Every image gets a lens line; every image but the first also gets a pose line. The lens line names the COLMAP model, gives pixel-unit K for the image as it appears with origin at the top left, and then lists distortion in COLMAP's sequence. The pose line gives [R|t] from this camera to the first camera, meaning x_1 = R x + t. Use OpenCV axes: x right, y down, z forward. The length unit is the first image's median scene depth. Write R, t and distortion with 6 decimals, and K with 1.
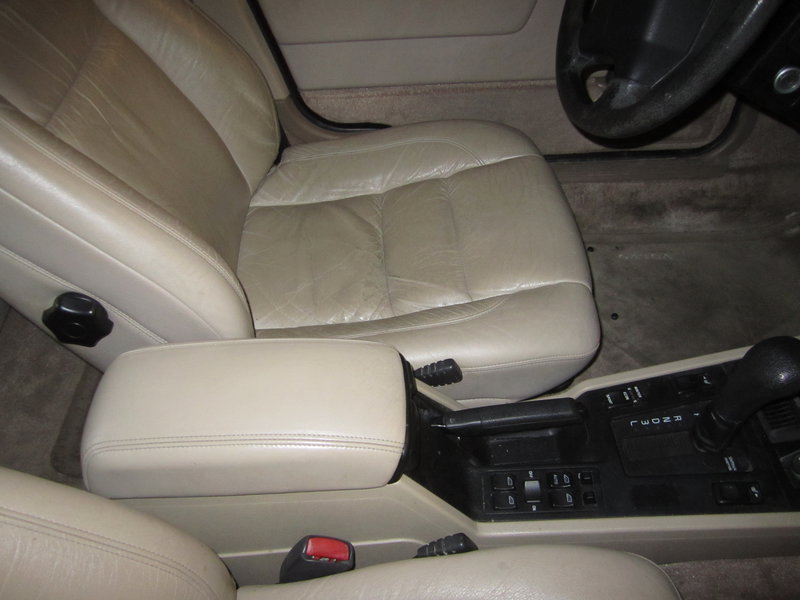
lens RADIAL K [[664.0, 0, 400.0], [0, 664.0, 300.0], [0, 0, 1]] dist [-0.083369, 0.079175]
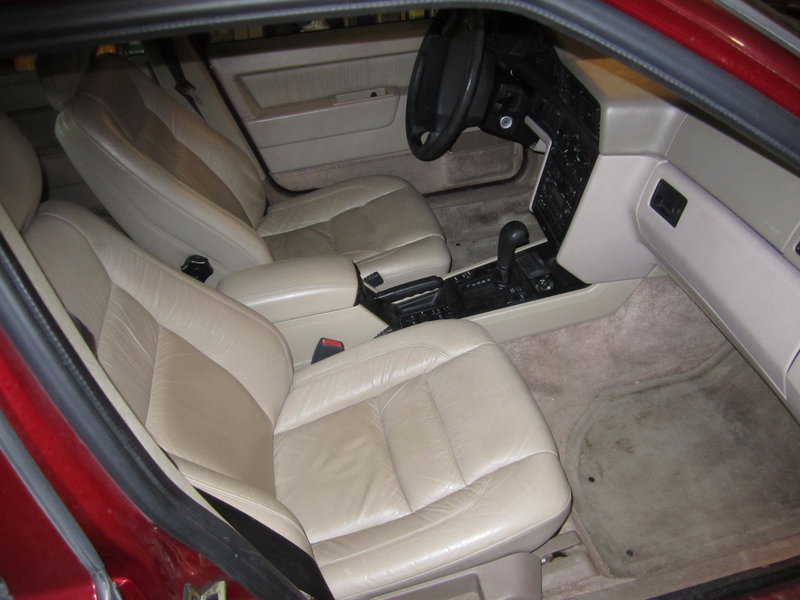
lens RADIAL K [[664.0, 0, 400.0], [0, 664.0, 300.0], [0, 0, 1]] dist [-0.083369, 0.079175]
pose [[0.983683, -0.148580, 0.101449, -0.049832], [0.164573, 0.970947, -0.173717, 0.376019], [-0.072691, 0.187578, 0.979556, -0.688836]]
